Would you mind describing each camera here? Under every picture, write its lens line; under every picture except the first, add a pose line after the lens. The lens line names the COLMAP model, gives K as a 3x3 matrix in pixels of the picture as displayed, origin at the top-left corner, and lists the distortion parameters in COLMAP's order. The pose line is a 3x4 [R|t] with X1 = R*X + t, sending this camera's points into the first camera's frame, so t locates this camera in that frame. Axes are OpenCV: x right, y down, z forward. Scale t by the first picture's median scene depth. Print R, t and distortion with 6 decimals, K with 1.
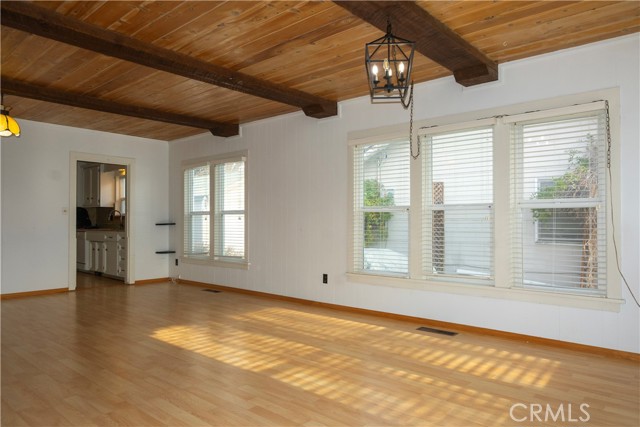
lens RADIAL K [[434.7, 0, 319.3], [0, 434.7, 214.4], [0, 0, 1]] dist [-0.005664, 0.002307]
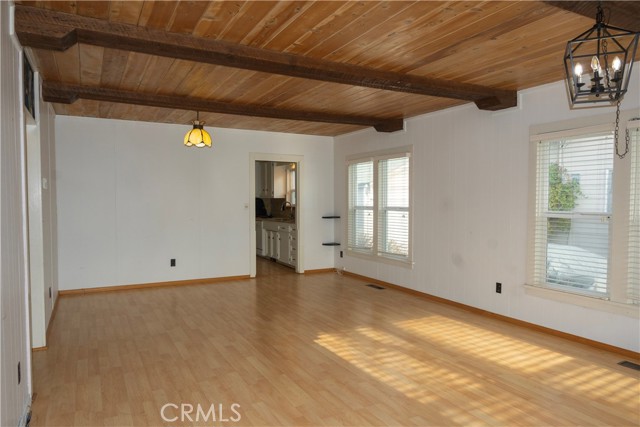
lens RADIAL K [[434.7, 0, 319.3], [0, 434.7, 214.4], [0, 0, 1]] dist [-0.005664, 0.002307]
pose [[0.936447, 0.014023, -0.350528, -0.023832], [0.004621, 0.998621, 0.052295, -0.061471], [0.350778, -0.050591, 0.935091, 0.024579]]
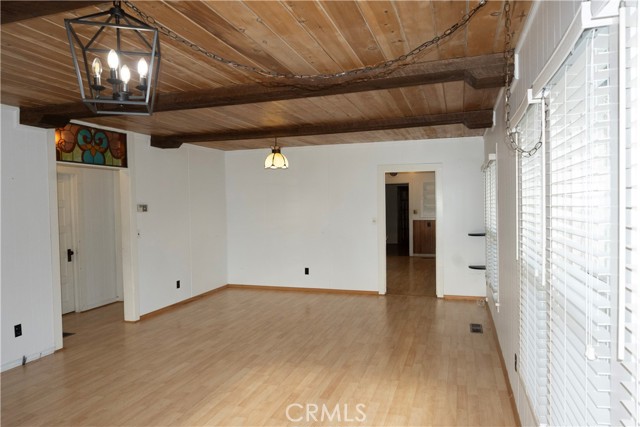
lens RADIAL K [[434.7, 0, 319.3], [0, 434.7, 214.4], [0, 0, 1]] dist [-0.005664, 0.002307]
pose [[0.393713, 0.014349, -0.919121, 0.486317], [0.032054, 0.999056, 0.029328, -0.082315], [0.918674, -0.041008, 0.392882, 0.597463]]
